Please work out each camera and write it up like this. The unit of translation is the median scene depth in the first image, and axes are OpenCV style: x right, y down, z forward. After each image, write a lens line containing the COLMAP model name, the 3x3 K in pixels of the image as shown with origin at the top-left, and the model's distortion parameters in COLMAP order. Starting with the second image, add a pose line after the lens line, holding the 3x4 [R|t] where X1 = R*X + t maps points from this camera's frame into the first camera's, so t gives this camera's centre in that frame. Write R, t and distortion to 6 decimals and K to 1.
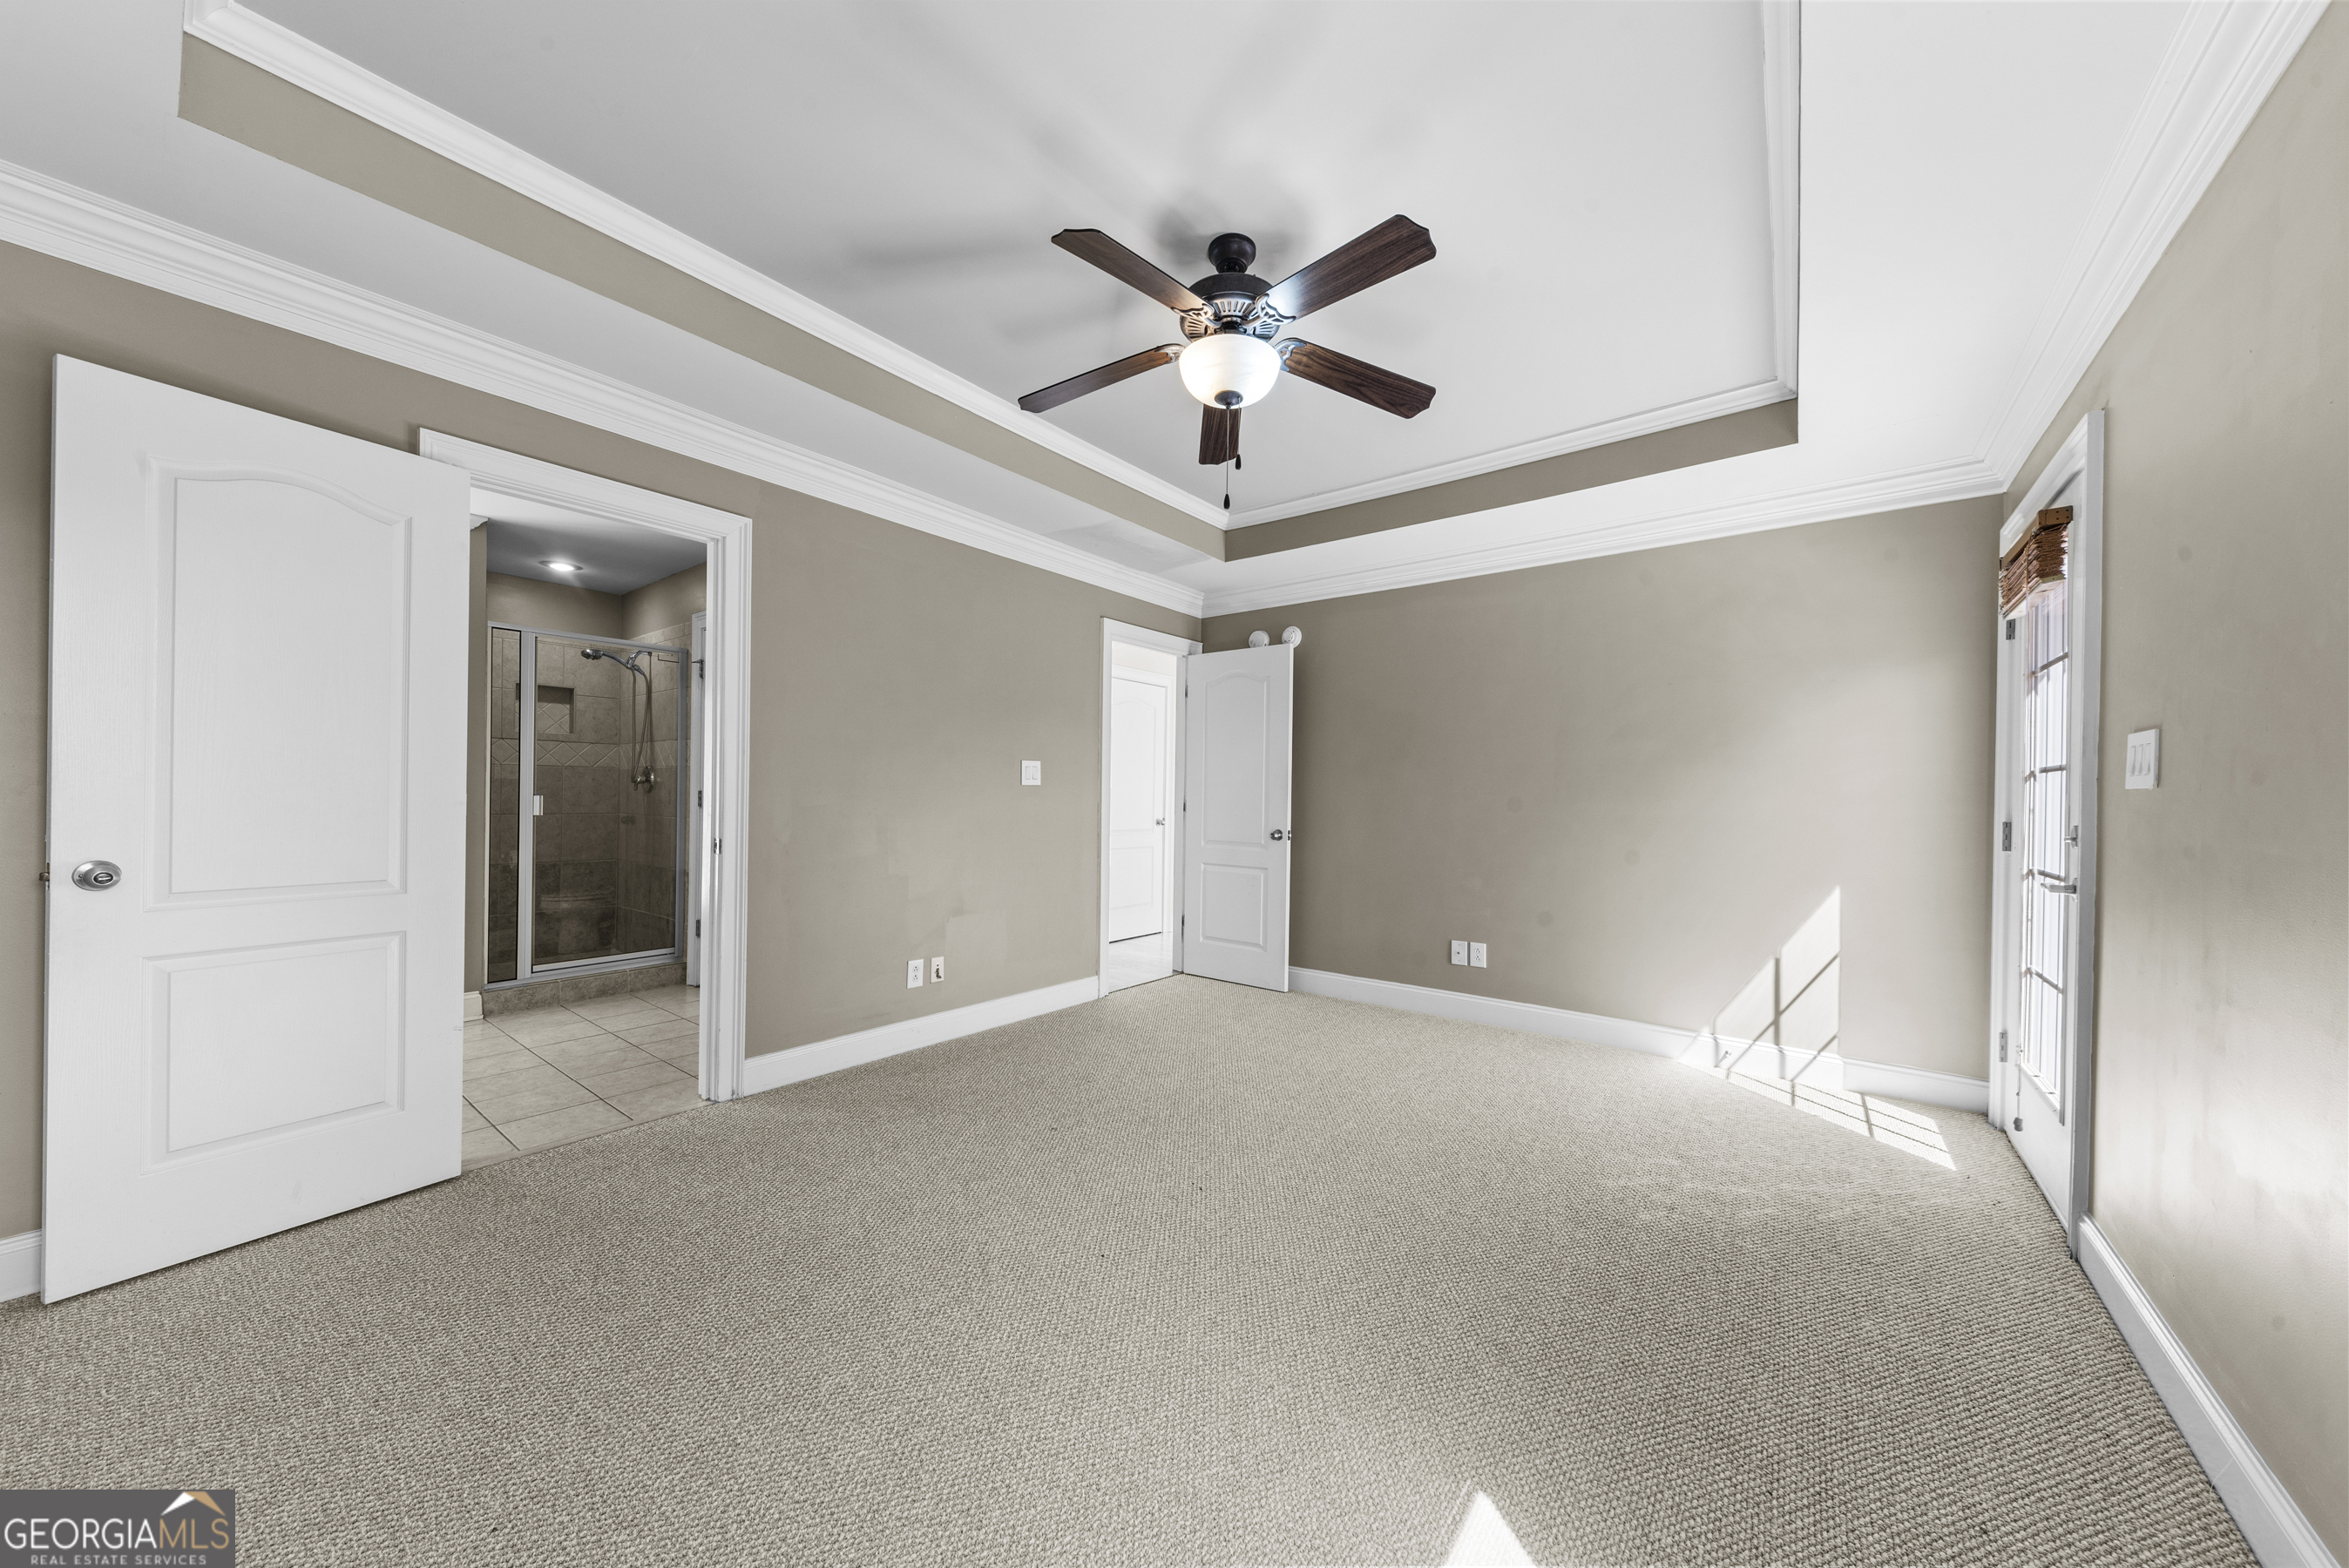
lens RADIAL K [[809.3, 0, 1182.8], [0, 809.3, 795.8], [0, 0, 1]] dist [0.001395, 0.000100]
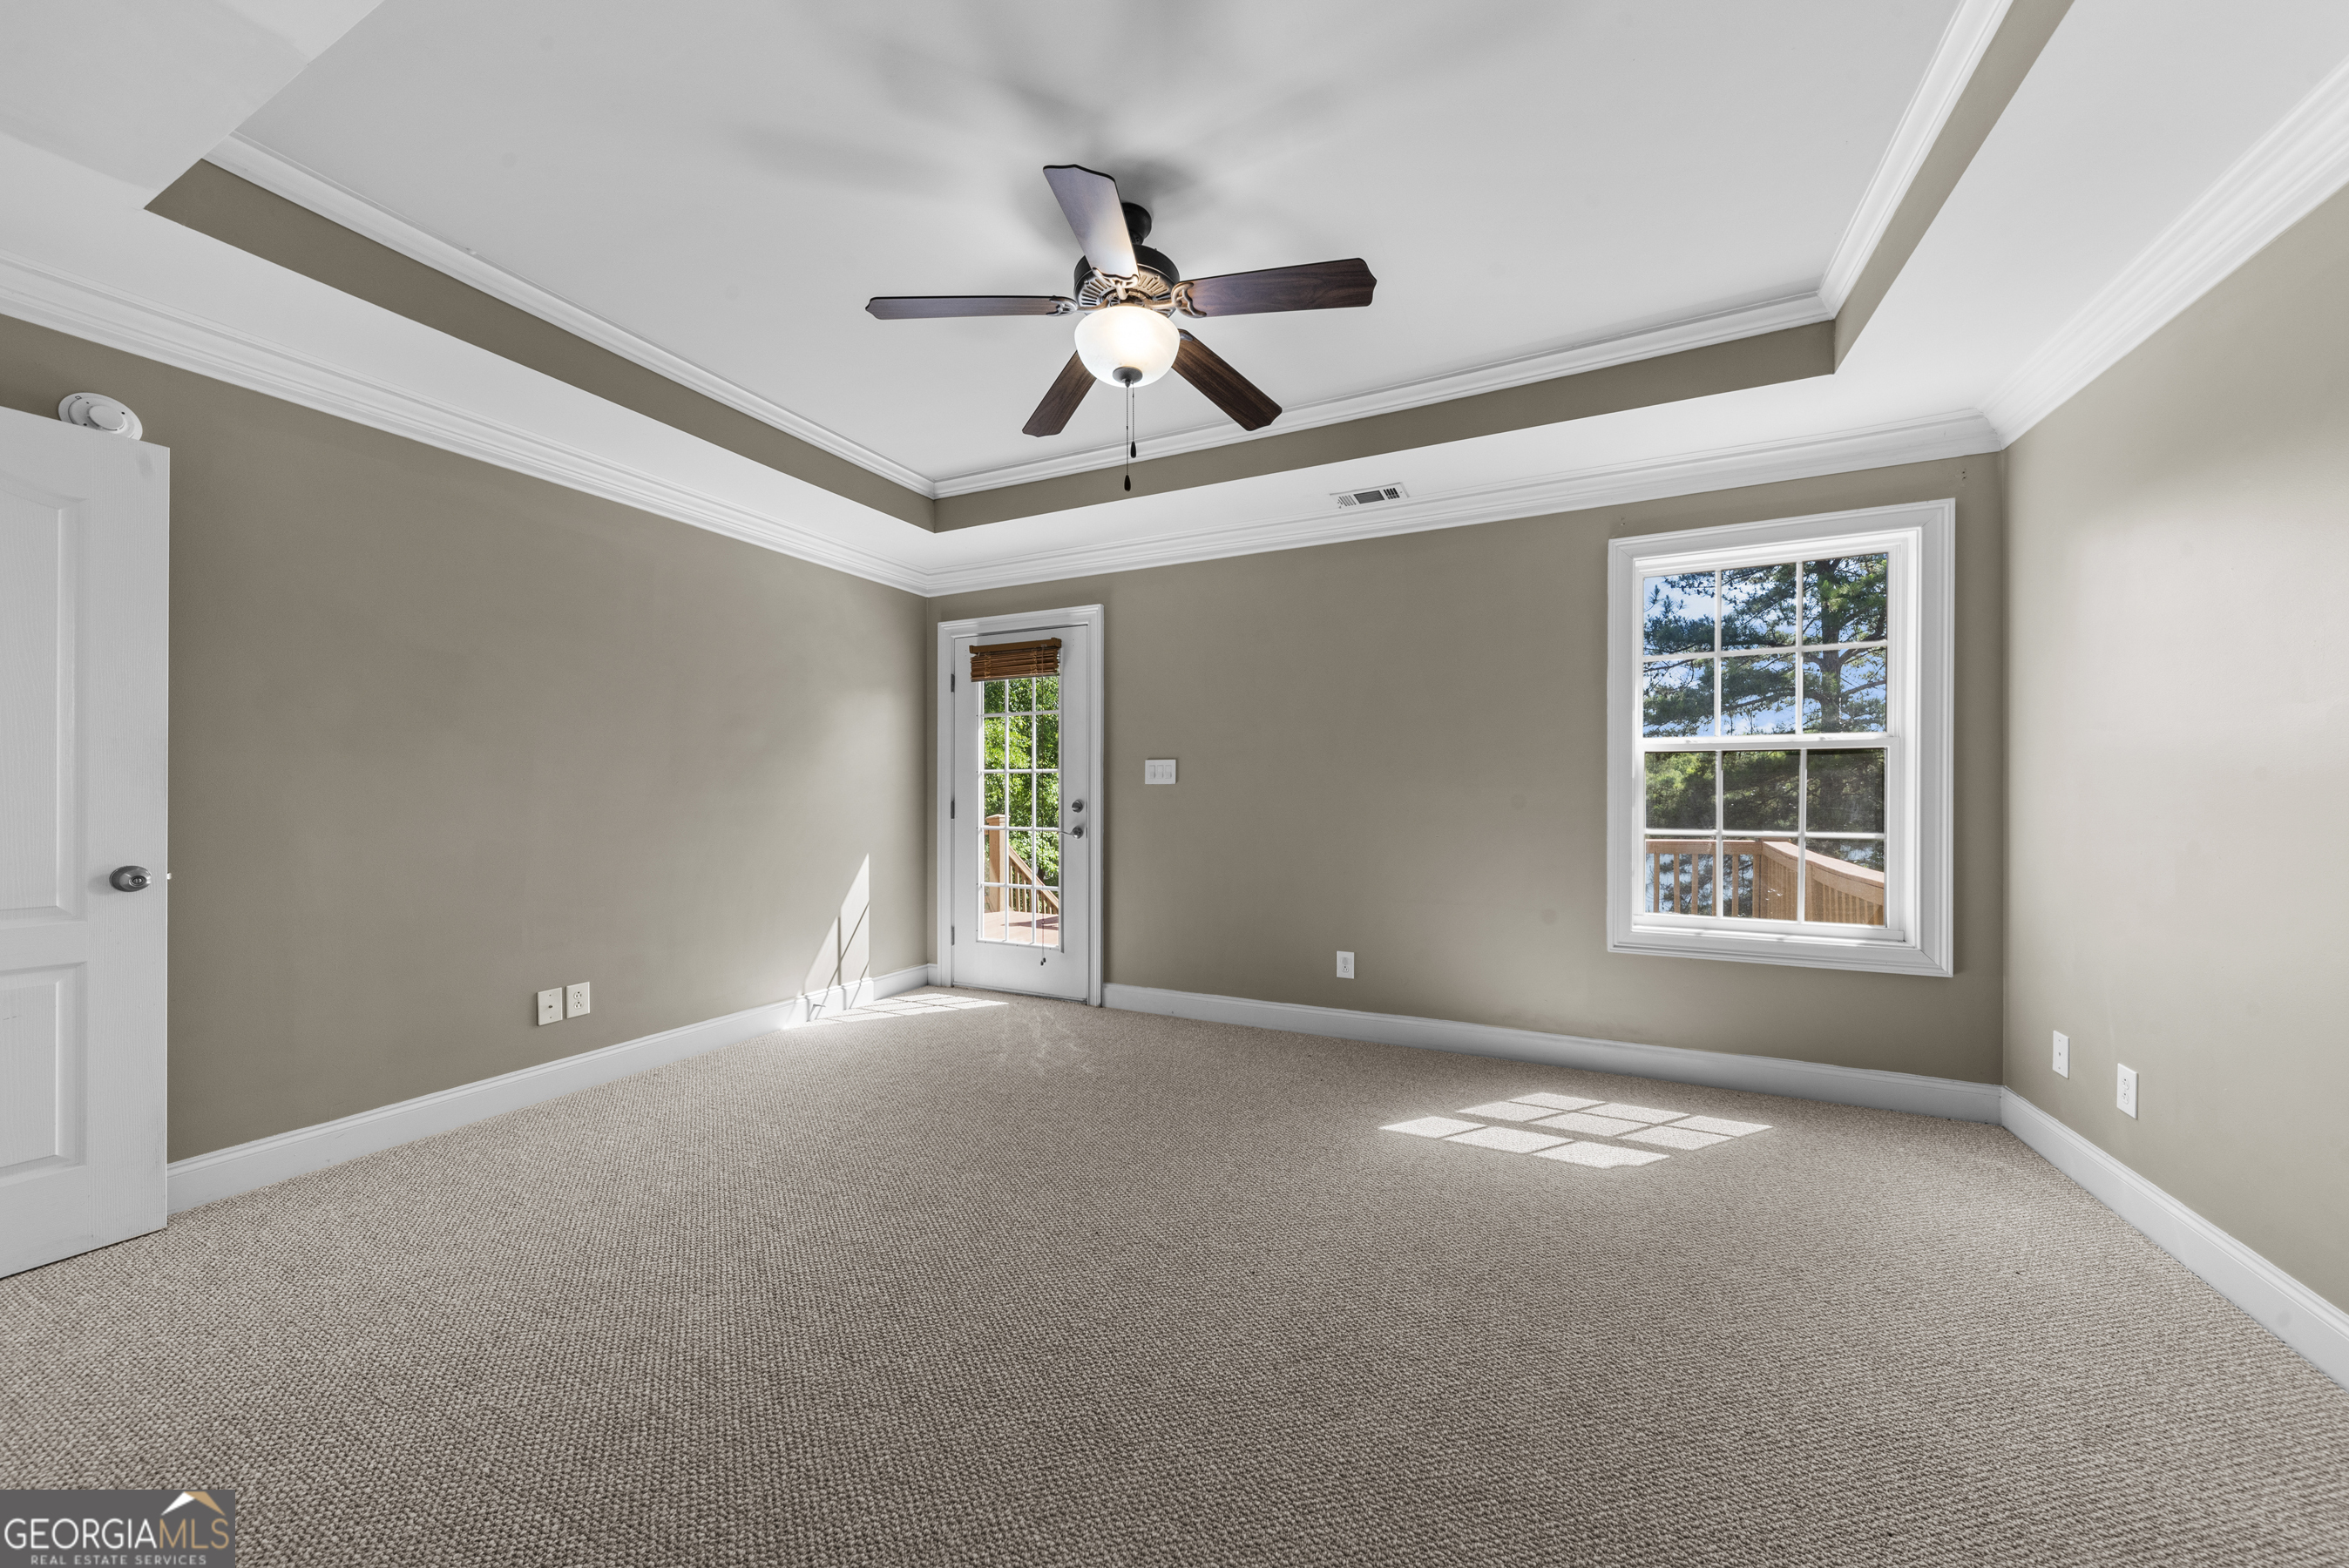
lens RADIAL K [[809.3, 0, 1182.8], [0, 809.3, 795.8], [0, 0, 1]] dist [0.001395, 0.000100]
pose [[-0.216916, -0.017506, 0.976033, -0.589374], [-0.001531, 0.999844, 0.017593, -0.007691], [-0.976189, 0.002322, -0.216909, 0.746965]]
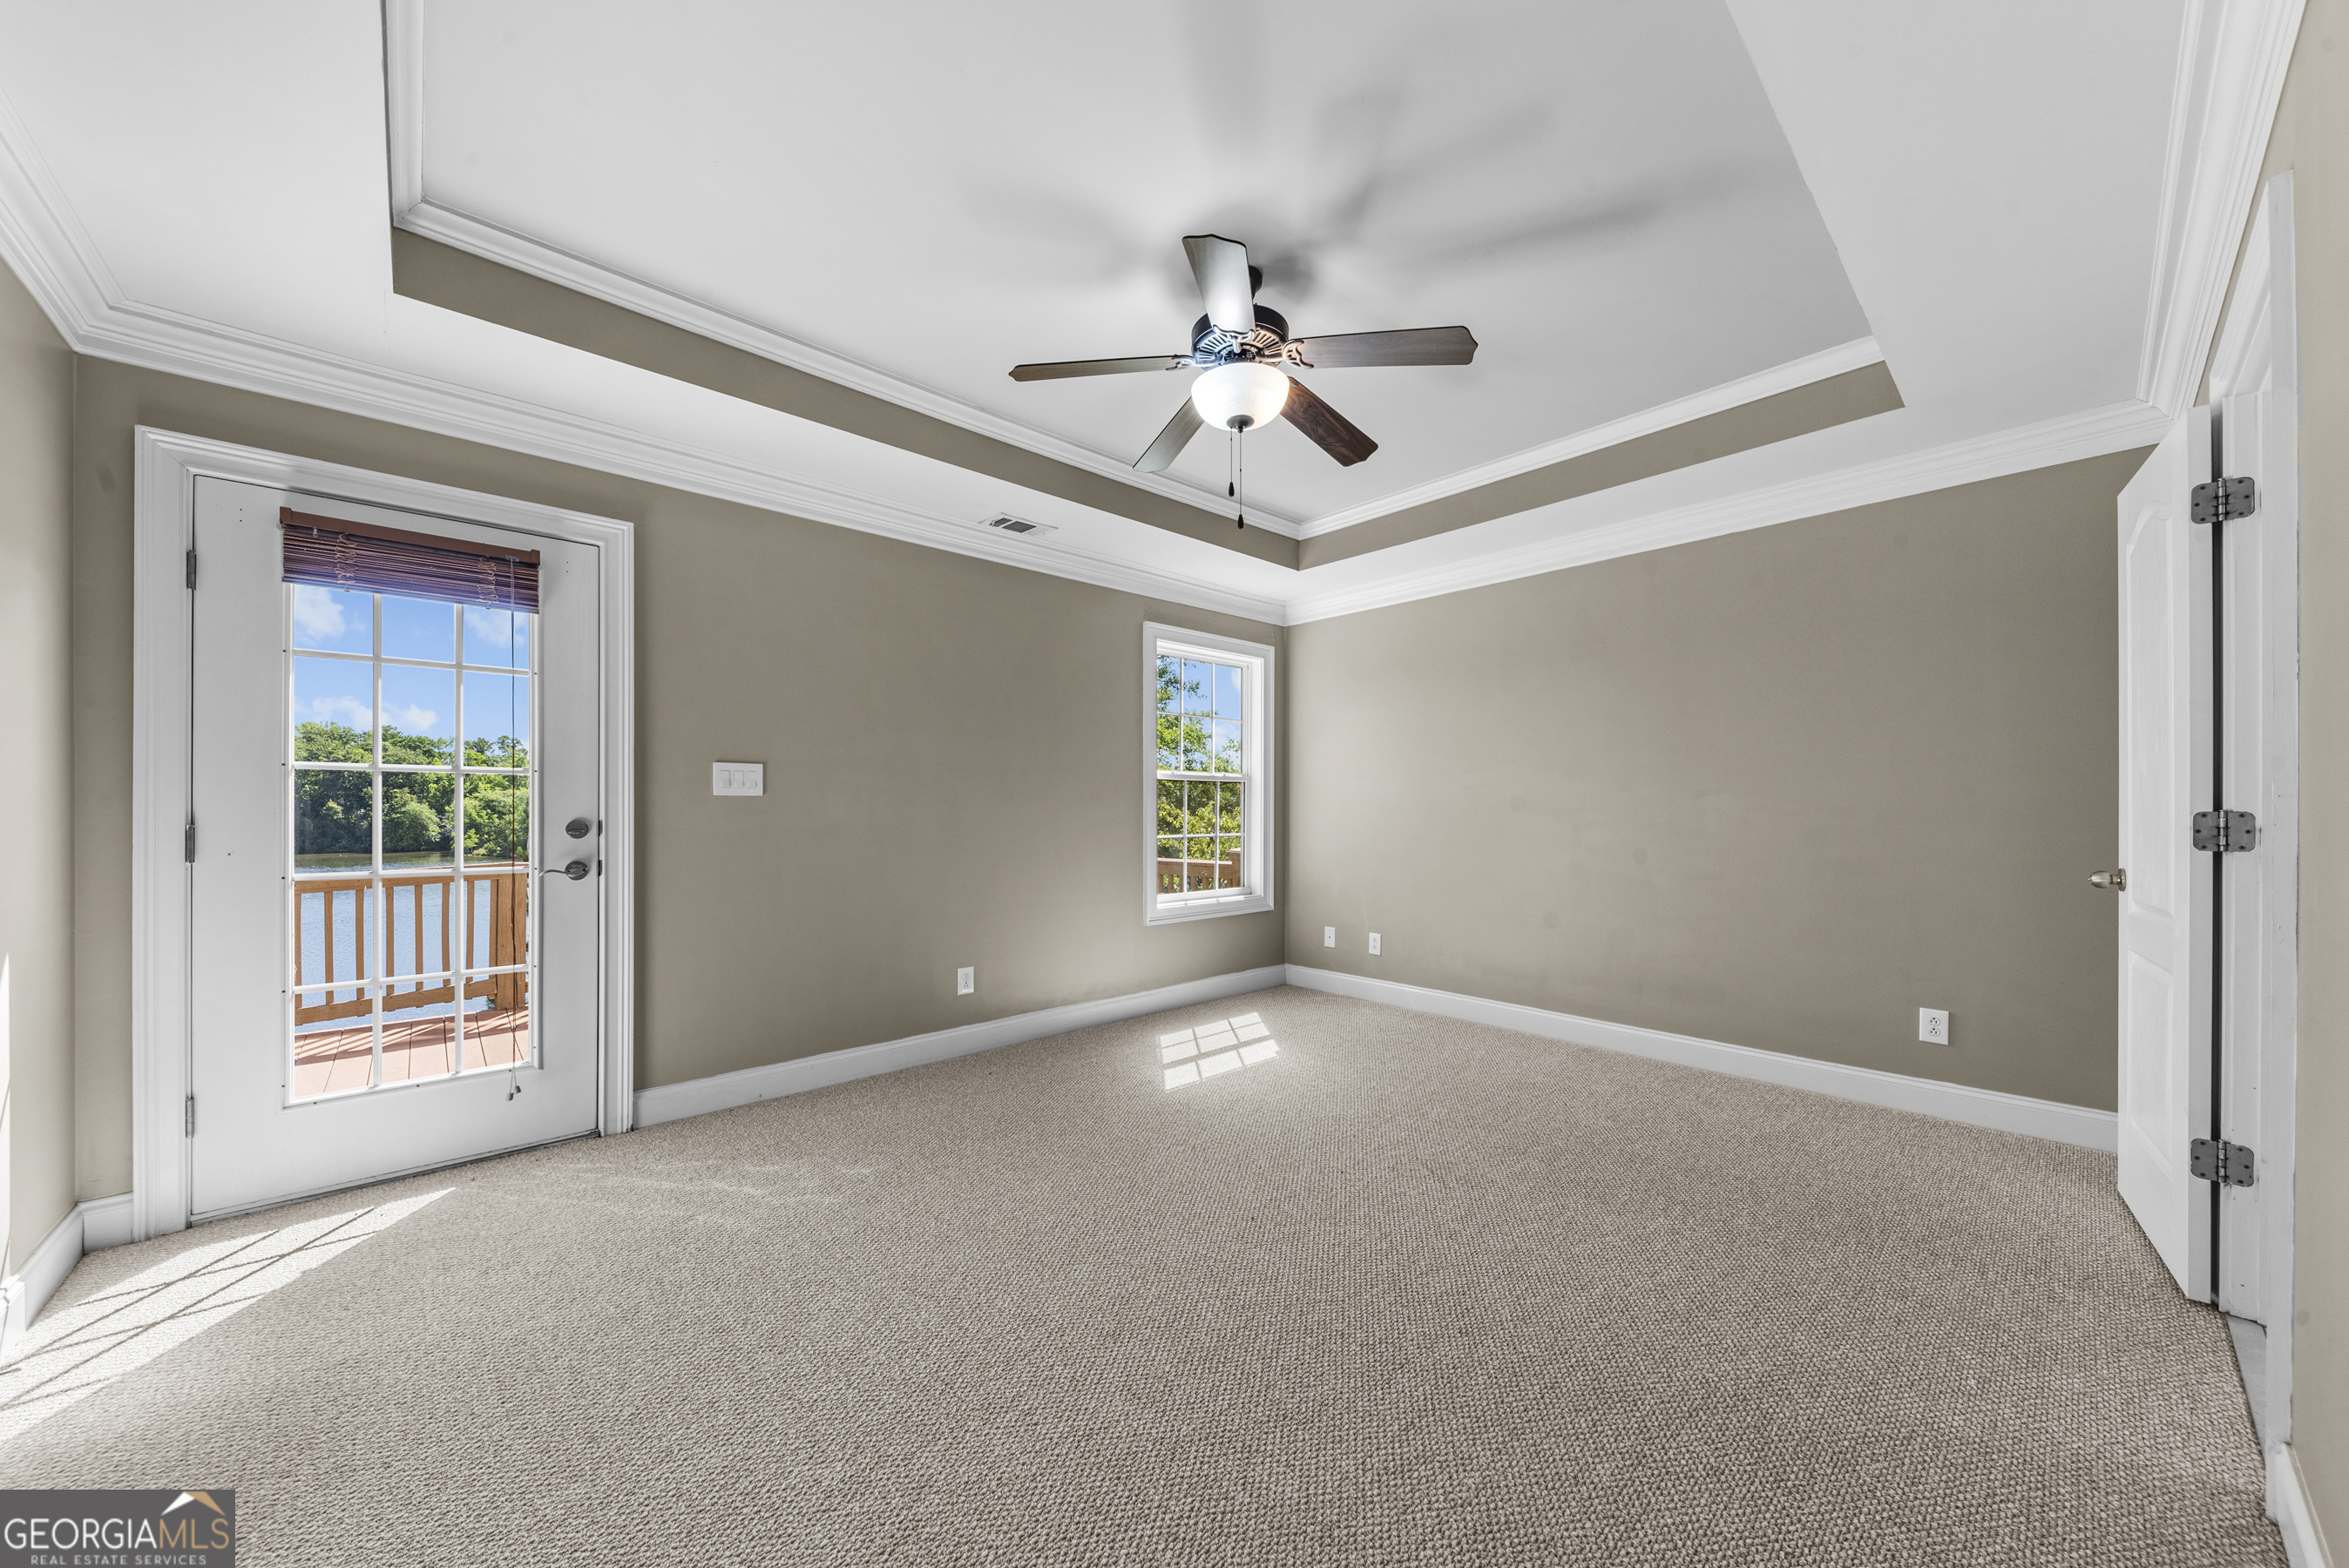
lens RADIAL K [[825.3, 0, 1170.5], [0, 825.3, 804.5], [0, 0, 1]] dist [0.000420, 0.000070]
pose [[-0.985074, -0.019282, 0.171047, -0.026314], [-0.018943, 0.999814, 0.003618, -0.006690], [-0.171085, 0.000324, -0.985256, 1.342925]]
